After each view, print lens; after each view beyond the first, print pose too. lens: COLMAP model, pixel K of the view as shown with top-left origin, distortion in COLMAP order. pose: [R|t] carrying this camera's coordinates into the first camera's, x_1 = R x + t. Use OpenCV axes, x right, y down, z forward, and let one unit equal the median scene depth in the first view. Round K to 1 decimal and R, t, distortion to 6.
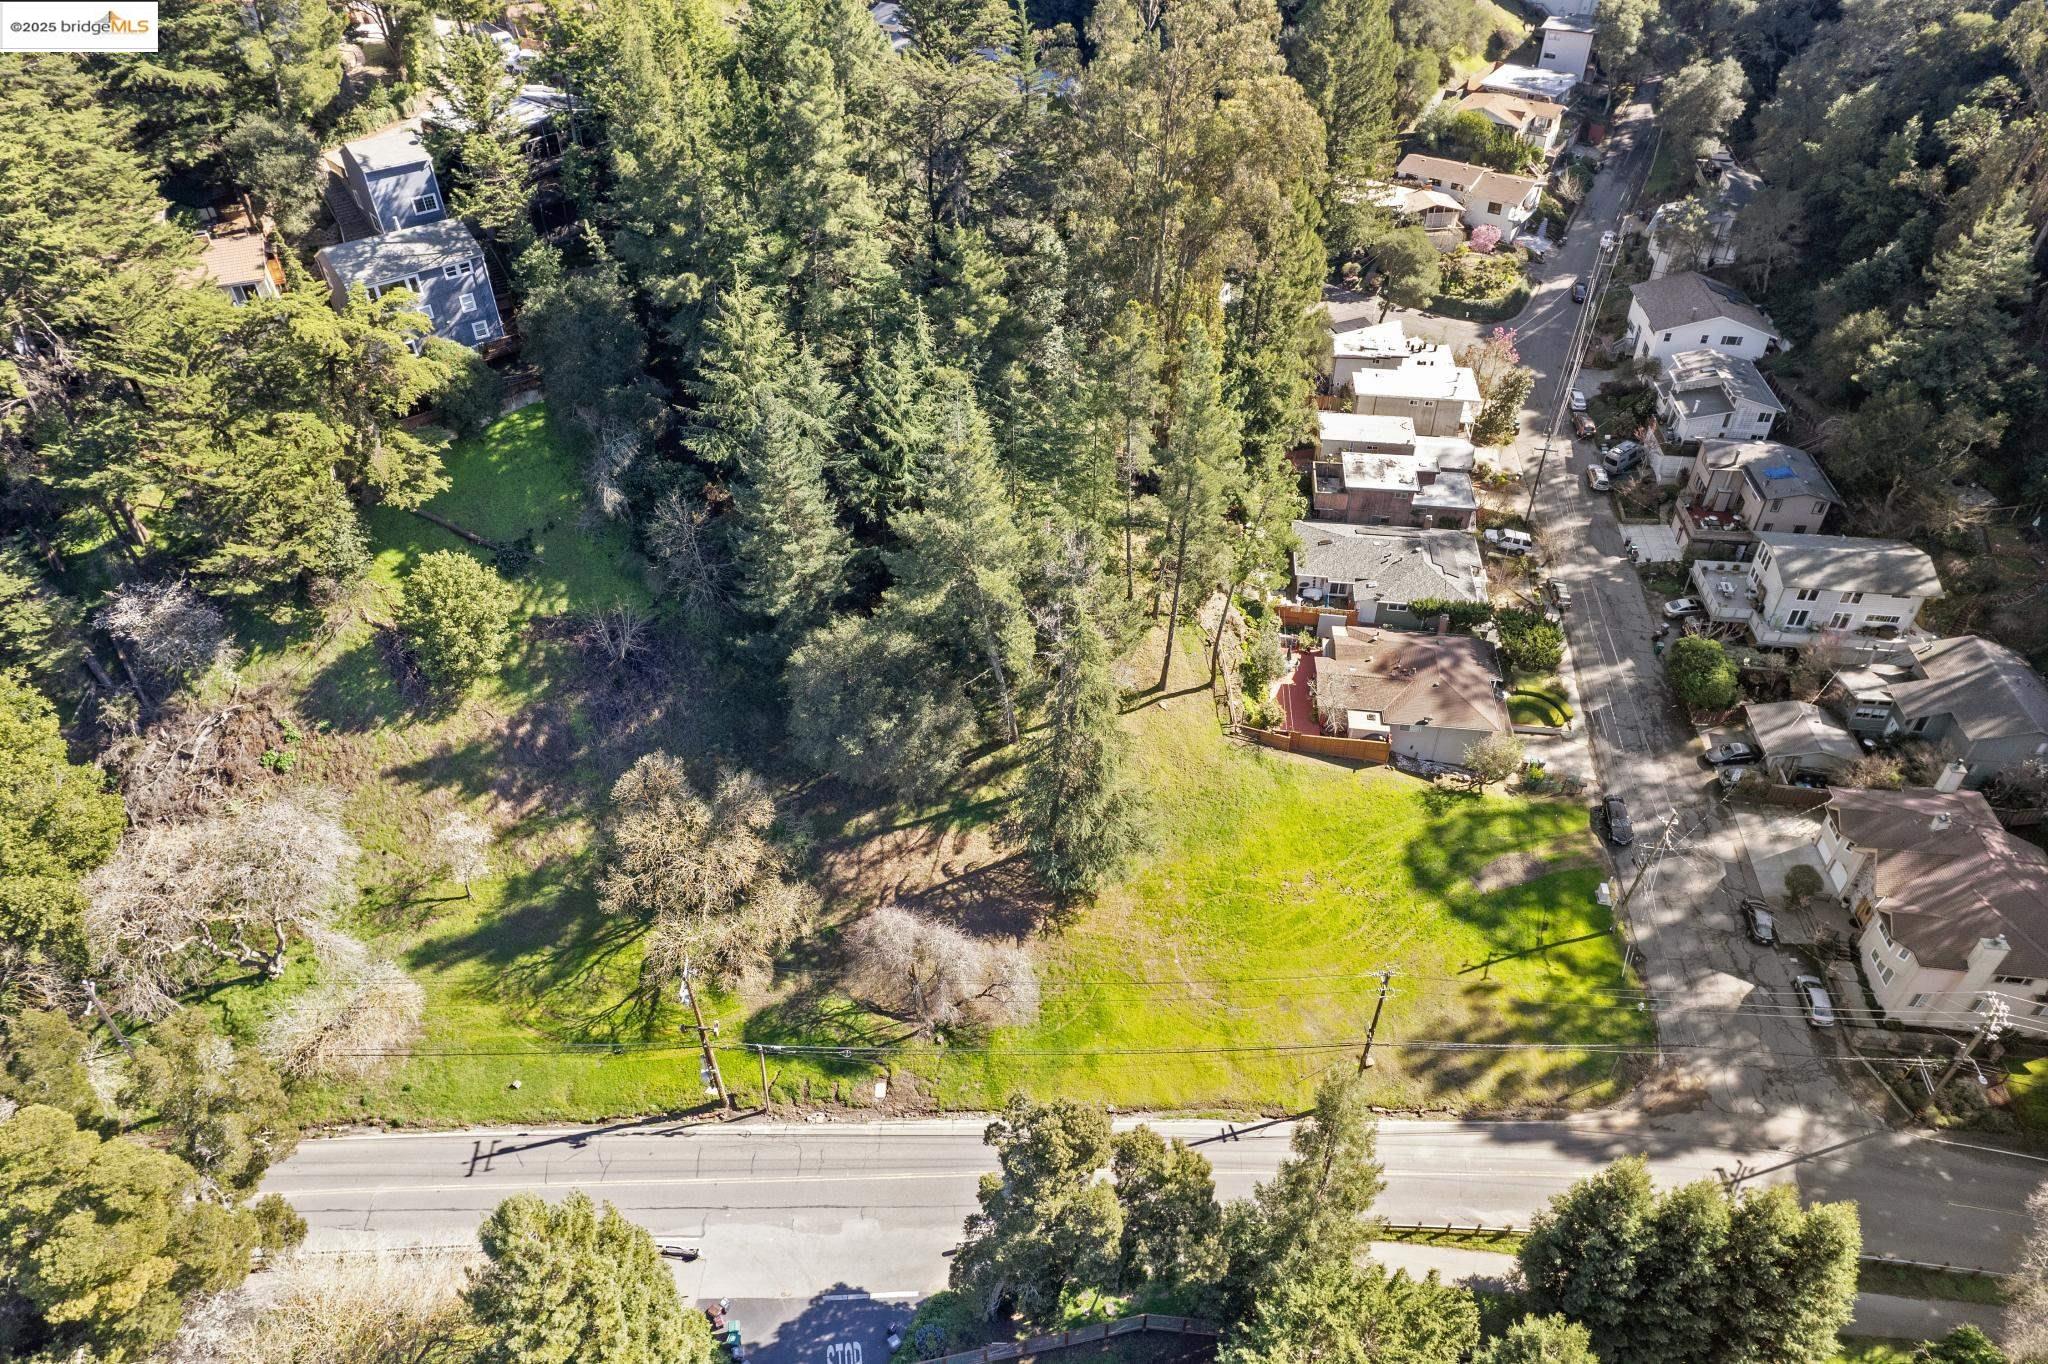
lens RADIAL K [[1326.9, 0, 1047.4], [0, 1326.9, 710.3], [0, 0, 1]] dist [-0.076031, 0.070343]
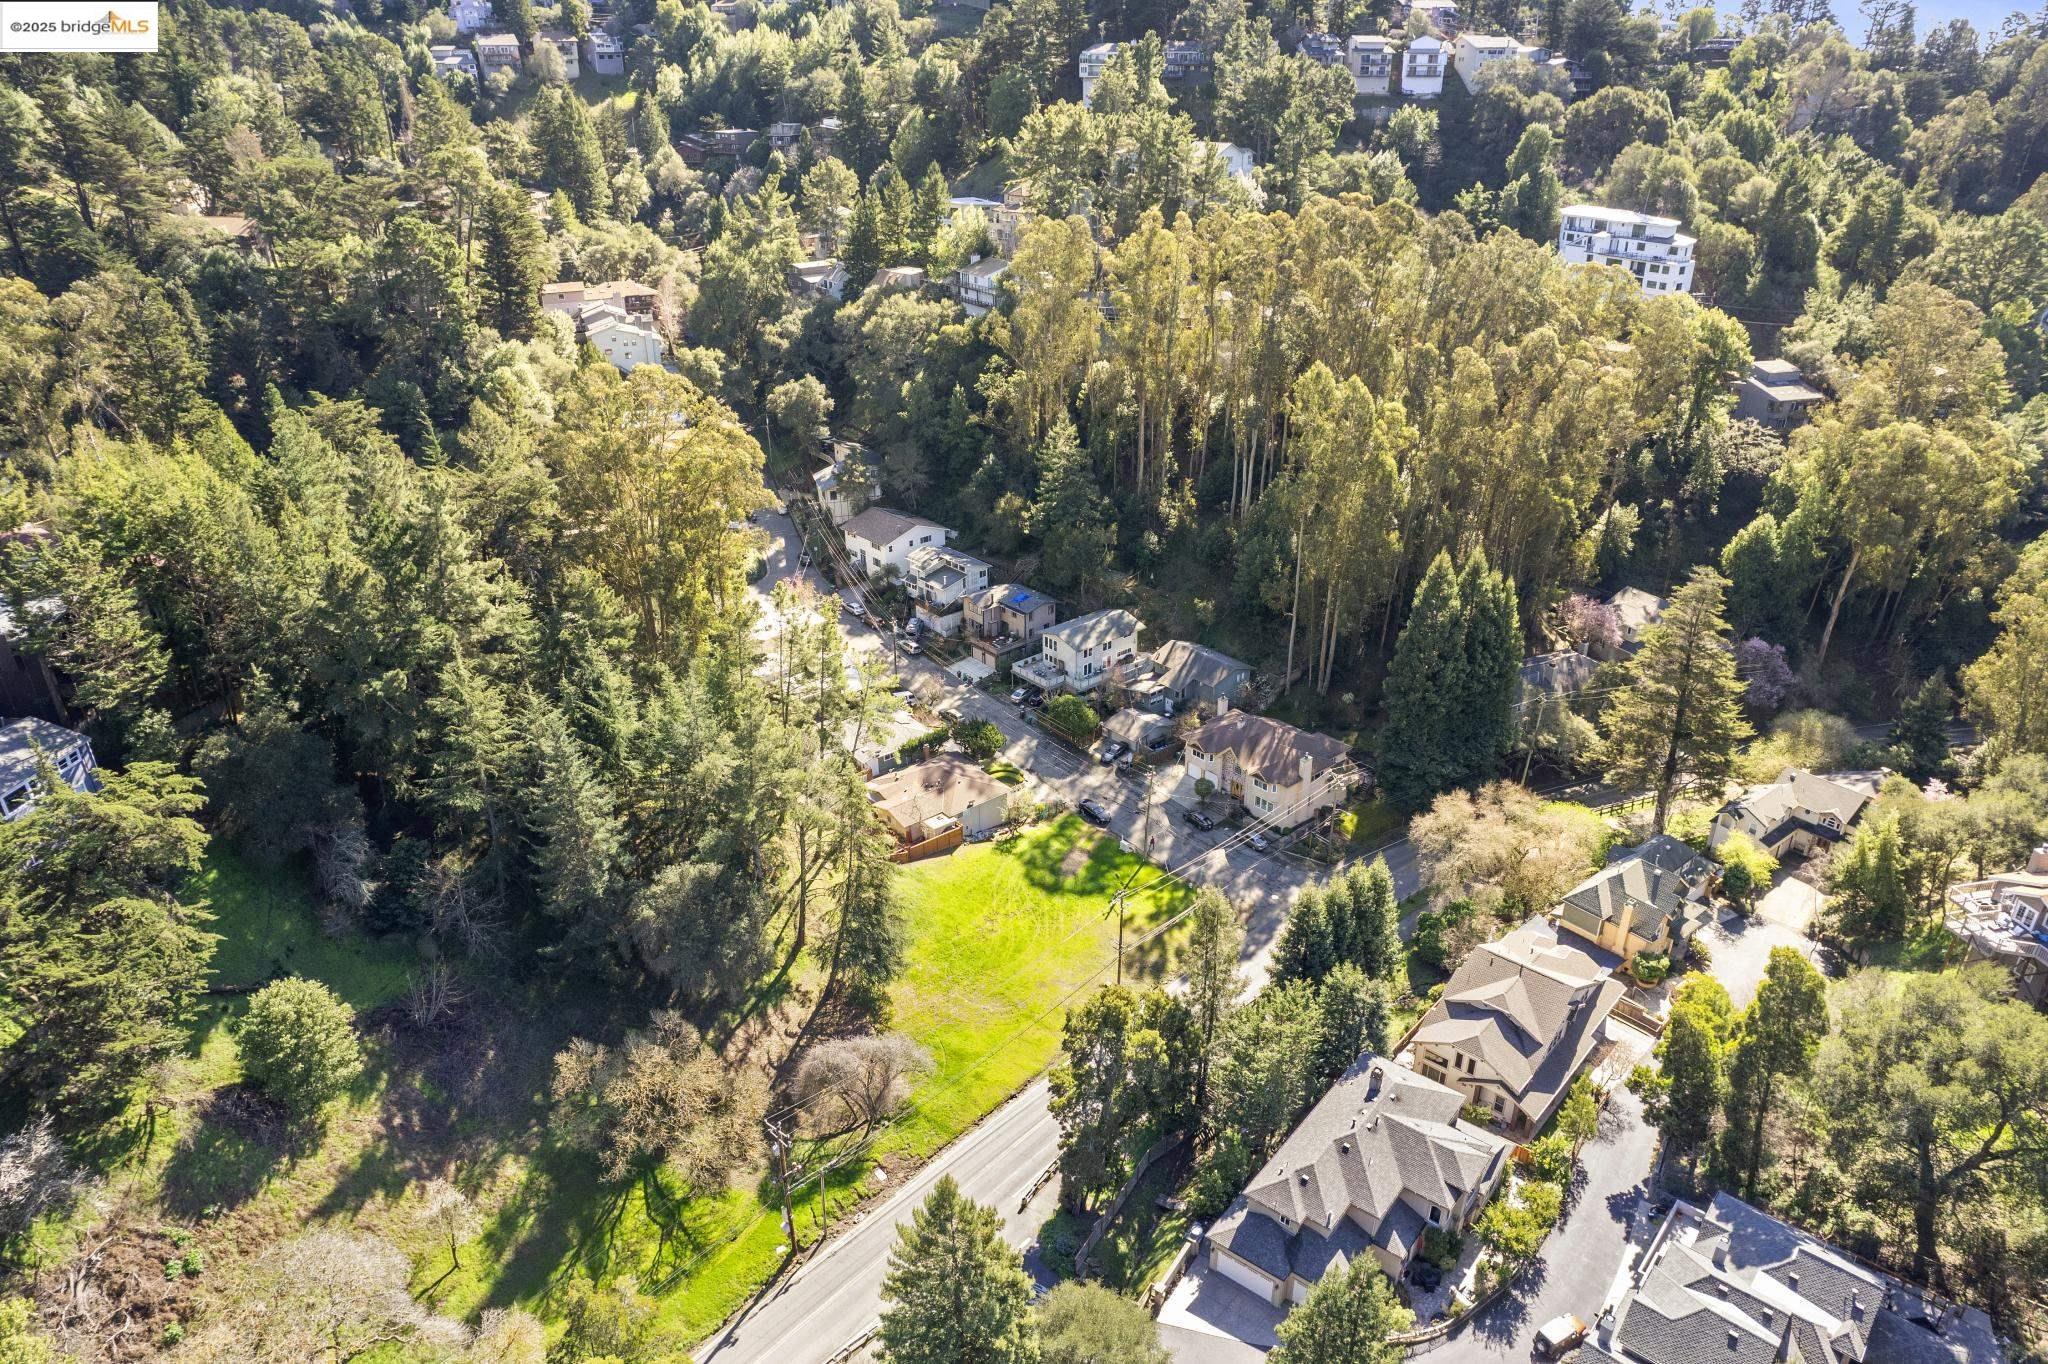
lens RADIAL K [[1326.9, 0, 1034.2], [0, 1326.9, 673.6], [0, 0, 1]] dist [-0.076031, 0.070343]
pose [[0.681838, -0.318062, 0.658736, -0.635021], [0.477740, 0.875567, -0.071738, 0.020773], [-0.553951, 0.363618, 0.748946, -0.194298]]
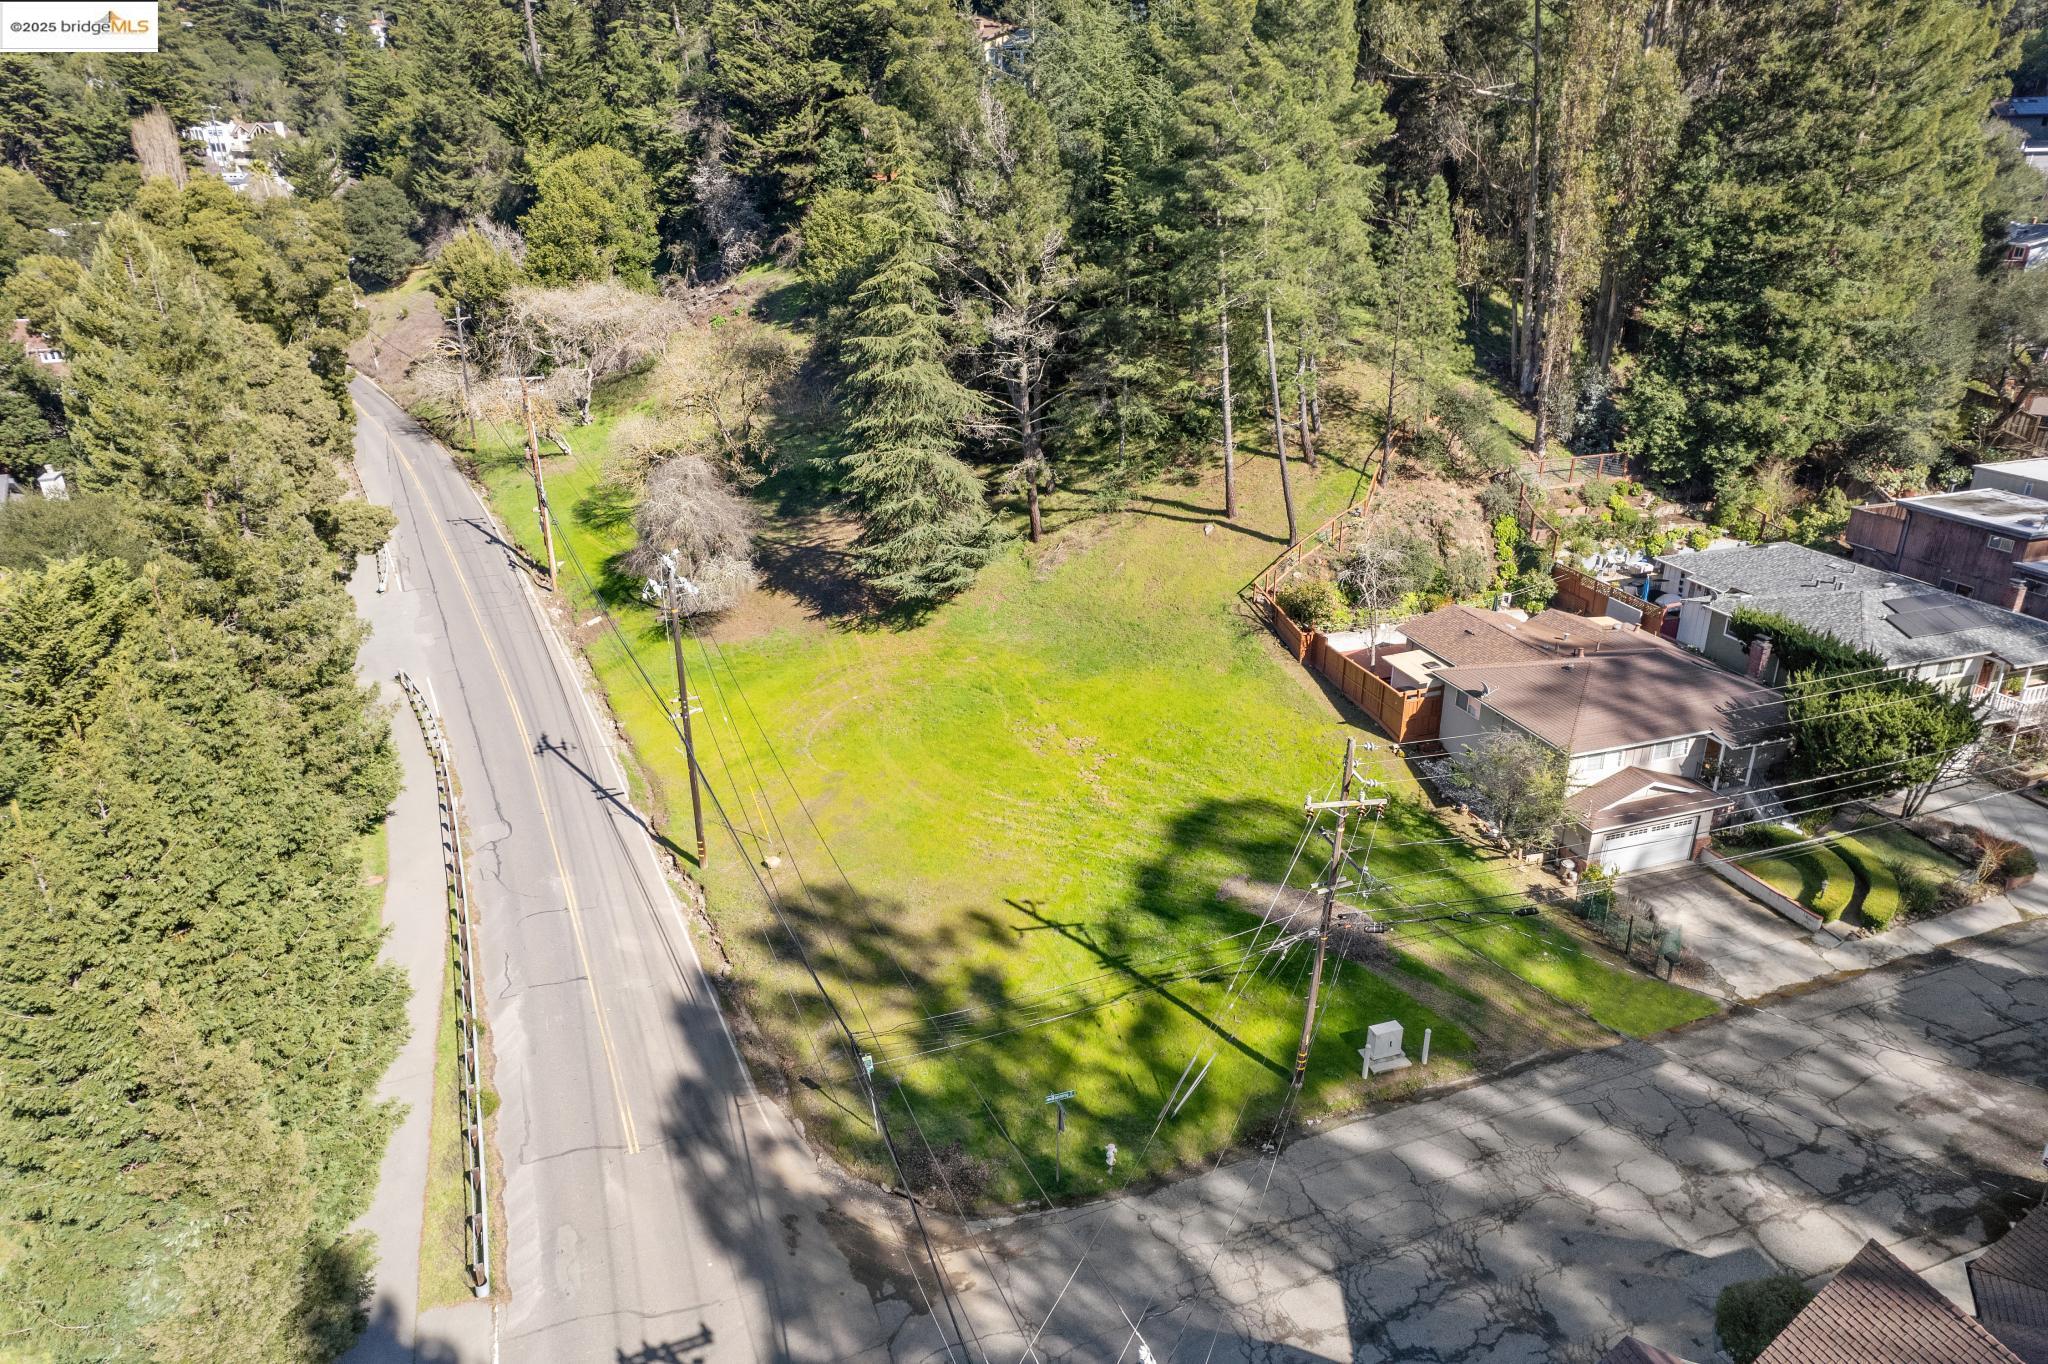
lens RADIAL K [[1326.9, 0, 1030.4], [0, 1326.9, 713.9], [0, 0, 1]] dist [-0.076031, 0.070343]
pose [[0.418827, 0.347156, -0.839087, 0.713504], [-0.587716, 0.808031, 0.040951, 0.109622], [0.692224, 0.475993, 0.542454, 0.659217]]
